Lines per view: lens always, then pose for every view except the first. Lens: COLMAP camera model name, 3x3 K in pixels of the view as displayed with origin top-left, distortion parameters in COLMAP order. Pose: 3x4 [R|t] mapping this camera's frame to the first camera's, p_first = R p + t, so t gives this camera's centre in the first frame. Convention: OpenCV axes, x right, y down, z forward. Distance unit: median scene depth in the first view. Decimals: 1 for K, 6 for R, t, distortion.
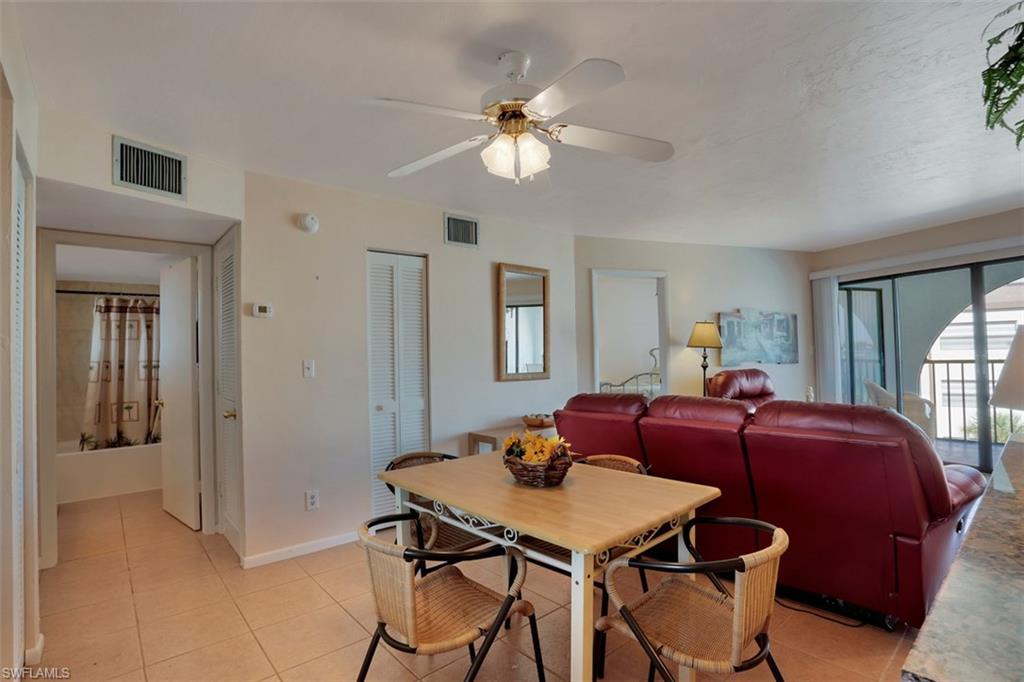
lens RADIAL K [[497.0, 0, 511.6], [0, 497.0, 338.5], [0, 0, 1]] dist [-0.078081, 0.029669]
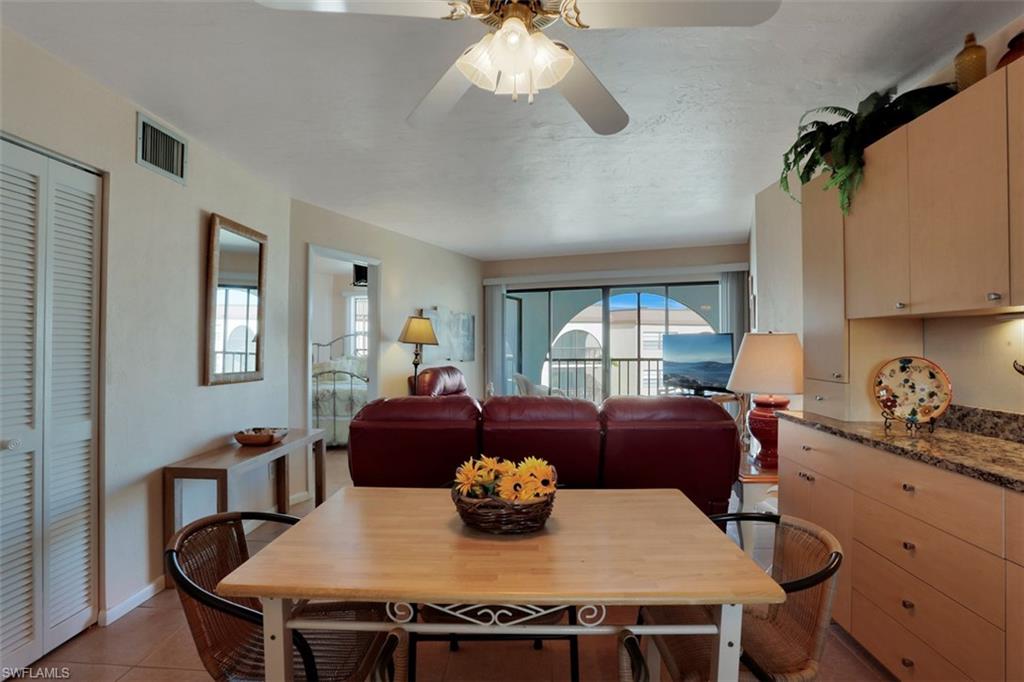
lens RADIAL K [[497.0, 0, 511.6], [0, 497.0, 338.5], [0, 0, 1]] dist [-0.078081, 0.029669]
pose [[0.691574, 0.032076, 0.721593, -0.179194], [-0.036369, 0.999293, -0.009564, 0.010413], [-0.721390, -0.019629, 0.692251, 0.198051]]
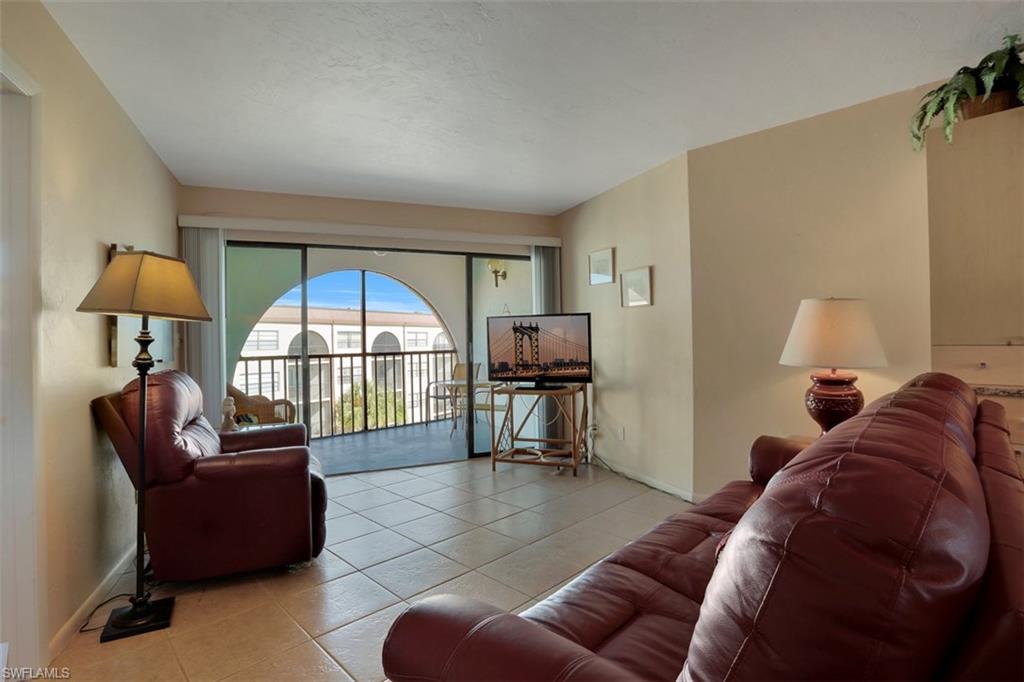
lens RADIAL K [[497.0, 0, 511.6], [0, 497.0, 338.5], [0, 0, 1]] dist [-0.078081, 0.029669]
pose [[-0.066495, 0.031030, 0.997304, -0.021525], [-0.008401, 0.999463, -0.031658, 0.045249], [-0.997751, -0.010484, -0.066199, 0.727910]]
